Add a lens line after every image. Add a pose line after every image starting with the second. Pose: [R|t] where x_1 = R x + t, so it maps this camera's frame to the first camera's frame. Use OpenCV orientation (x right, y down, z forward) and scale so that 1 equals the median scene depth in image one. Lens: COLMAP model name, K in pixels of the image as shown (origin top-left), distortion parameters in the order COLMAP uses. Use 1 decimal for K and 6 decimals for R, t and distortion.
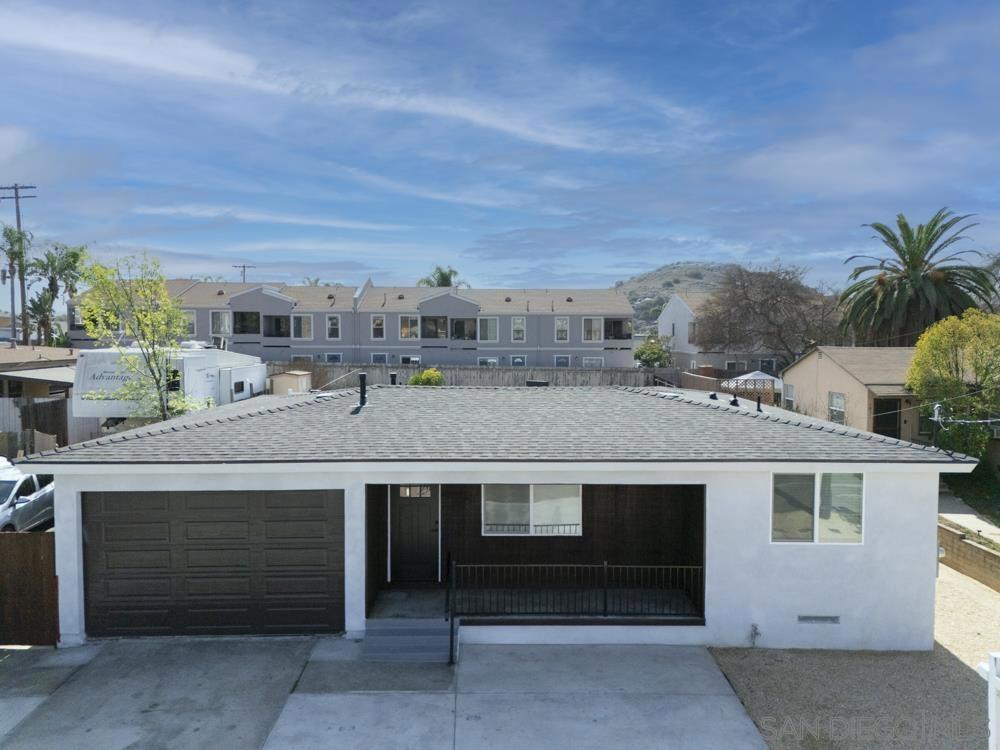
lens RADIAL K [[732.4, 0, 499.4], [0, 732.4, 375.3], [0, 0, 1]] dist [0.076538, -0.070114]
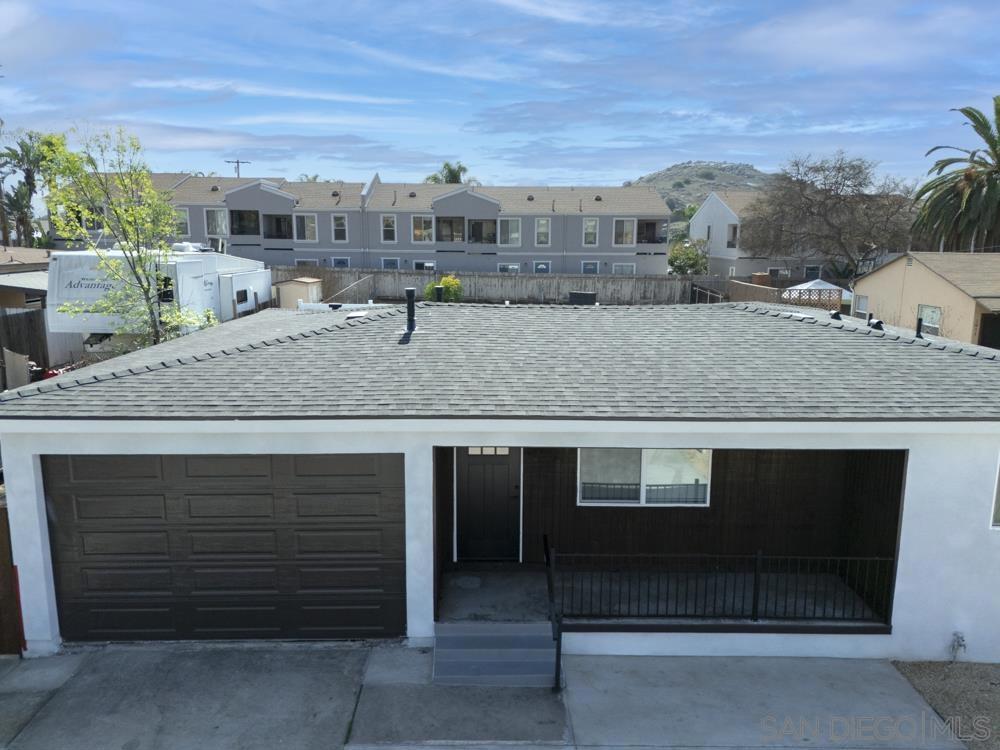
lens RADIAL K [[732.4, 0, 499.4], [0, 732.4, 375.3], [0, 0, 1]] dist [0.076538, -0.070114]
pose [[0.999989, 0.004577, 0.000962, -0.061387], [-0.004663, 0.991653, 0.128853, -0.007420], [-0.000364, -0.128856, 0.991663, 0.153571]]
